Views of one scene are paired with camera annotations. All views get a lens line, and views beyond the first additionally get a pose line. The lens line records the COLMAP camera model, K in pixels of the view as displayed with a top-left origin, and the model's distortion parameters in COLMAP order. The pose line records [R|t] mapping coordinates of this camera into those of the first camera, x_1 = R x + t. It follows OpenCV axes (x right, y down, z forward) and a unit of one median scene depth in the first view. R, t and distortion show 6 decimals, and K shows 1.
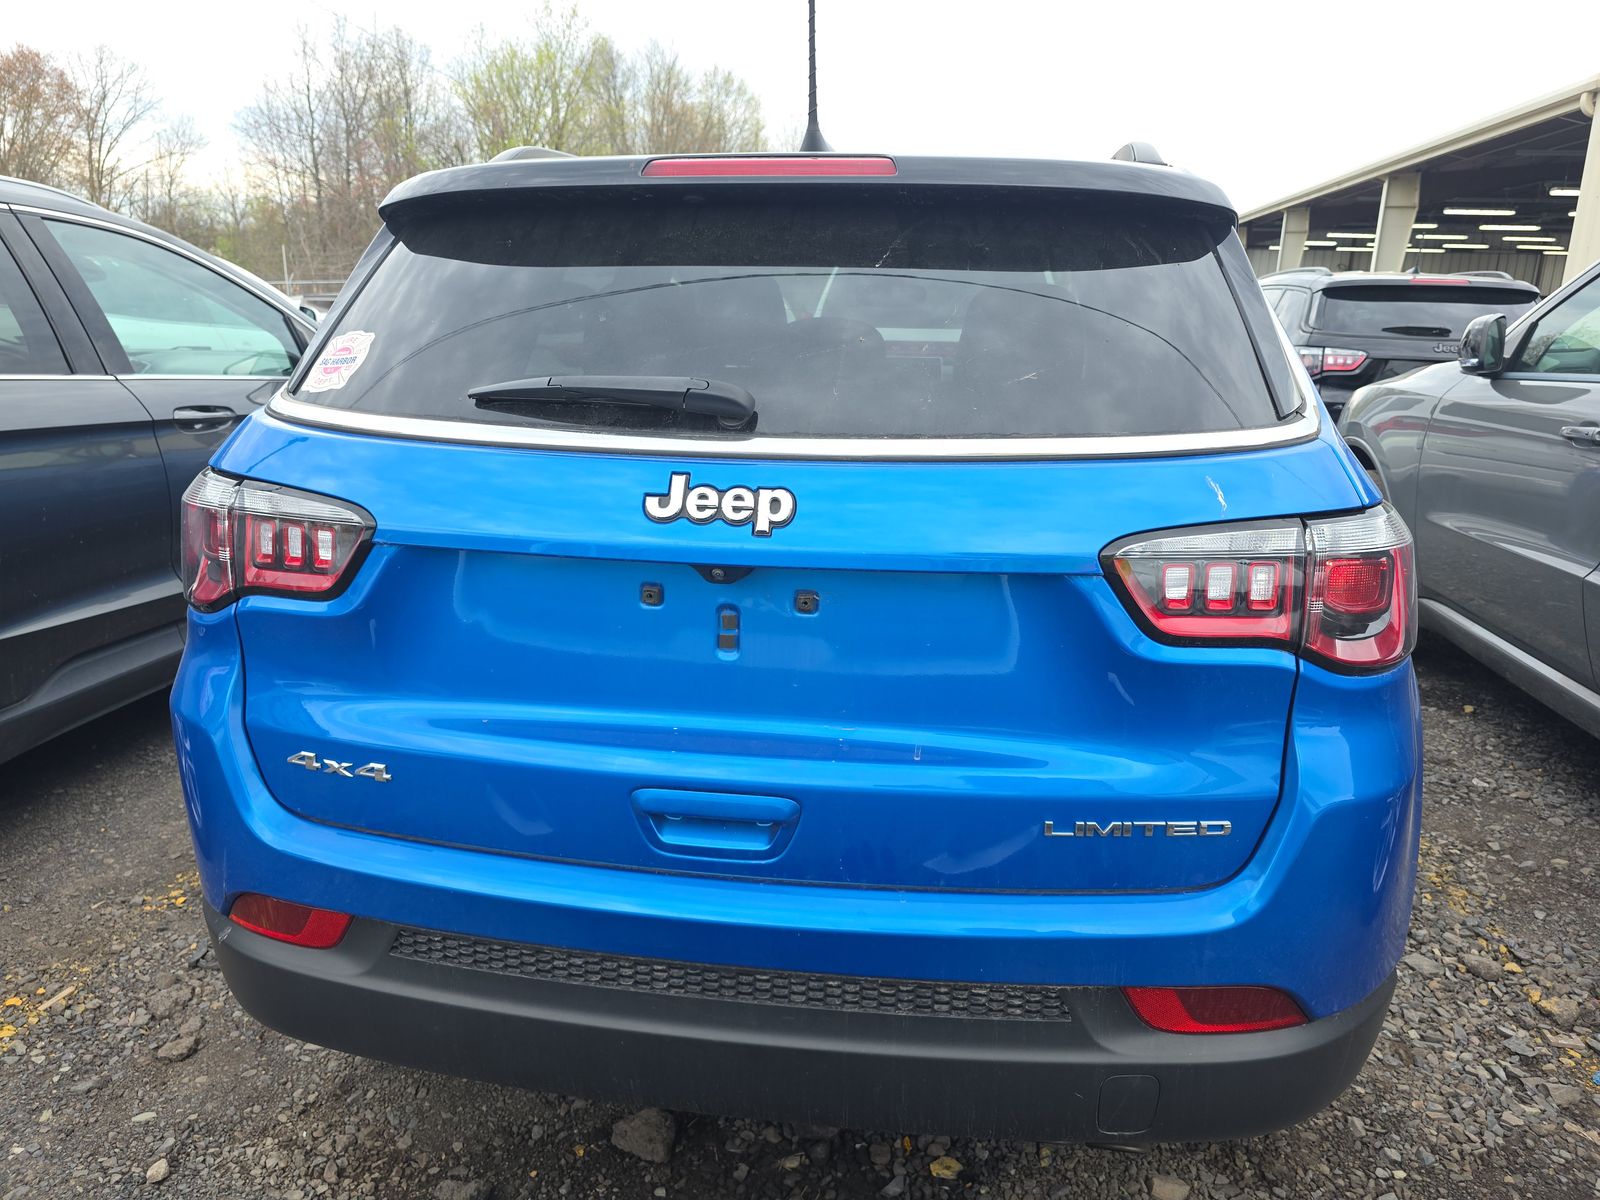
lens RADIAL K [[1062.7, 0, 788.0], [0, 1062.7, 501.6], [0, 0, 1]] dist [0.027969, -0.027802]
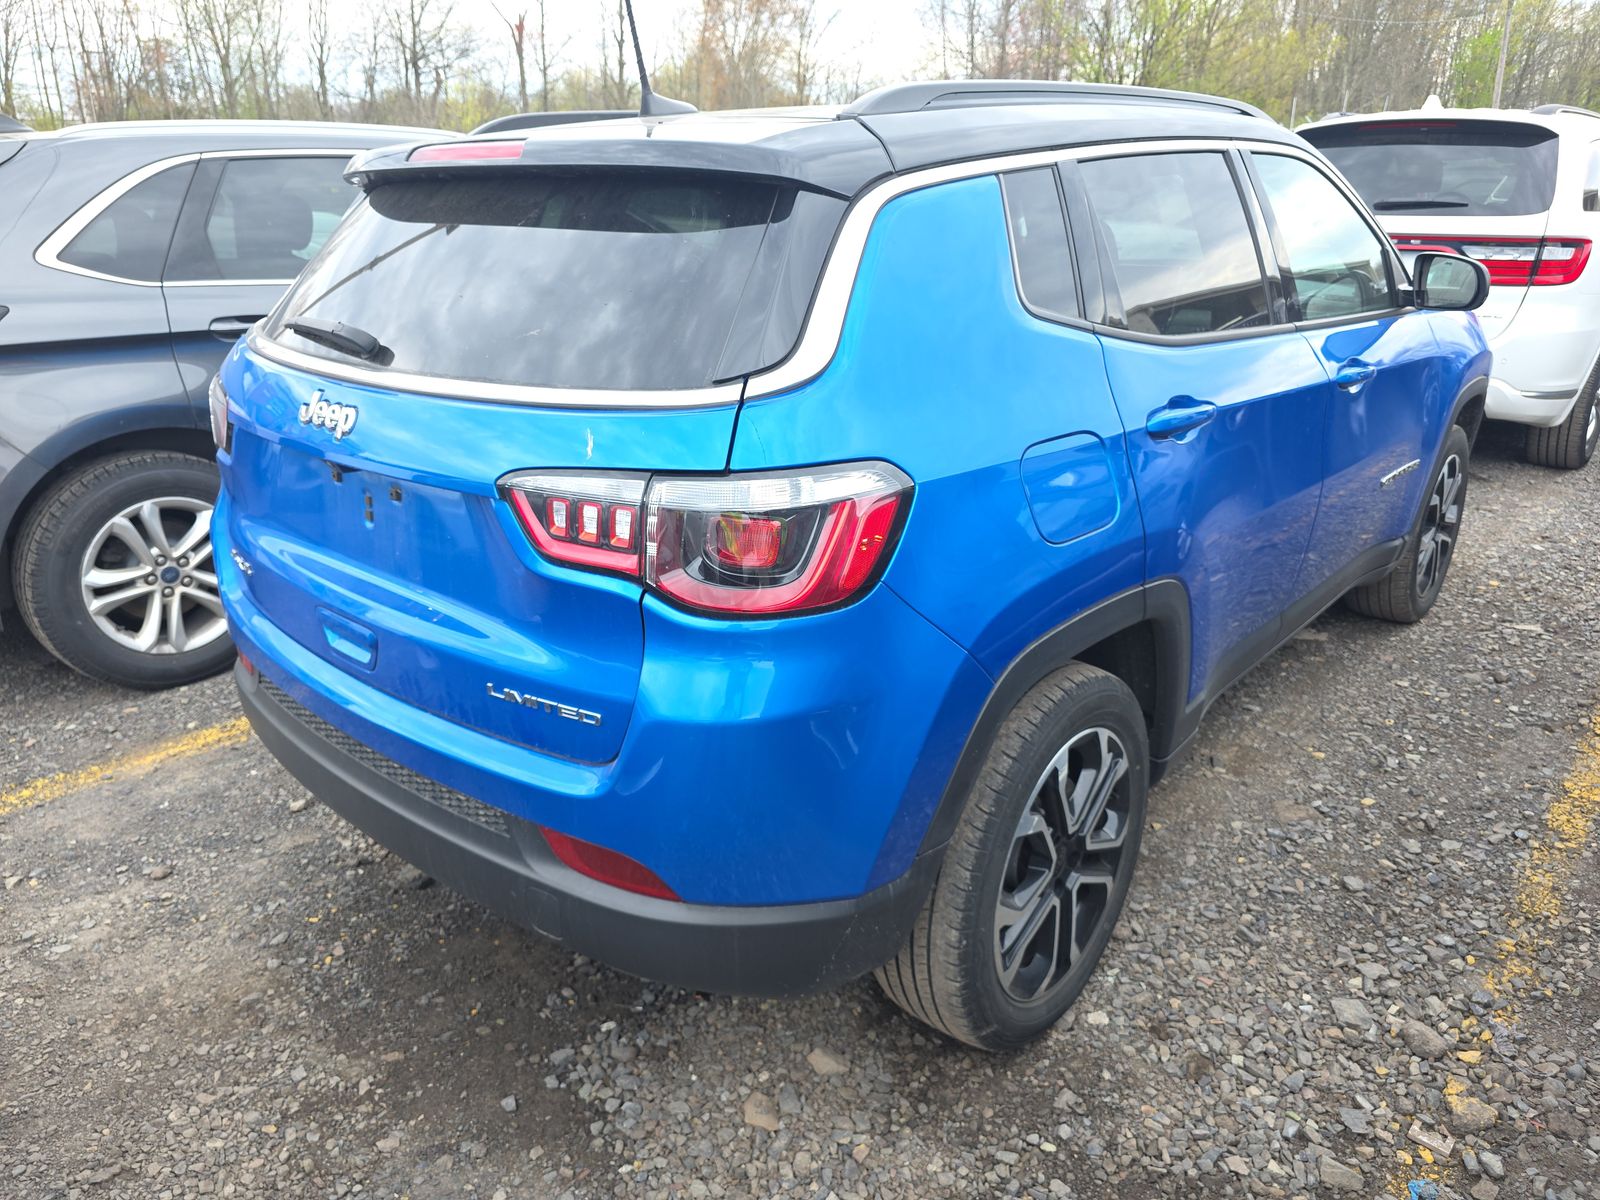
lens RADIAL K [[1062.7, 0, 788.0], [0, 1062.7, 501.6], [0, 0, 1]] dist [0.027969, -0.027802]
pose [[0.854022, 0.129870, -0.503766, 1.047744], [-0.075437, 0.989020, 0.127081, -0.097546], [0.514739, -0.070527, 0.854441, 0.088311]]
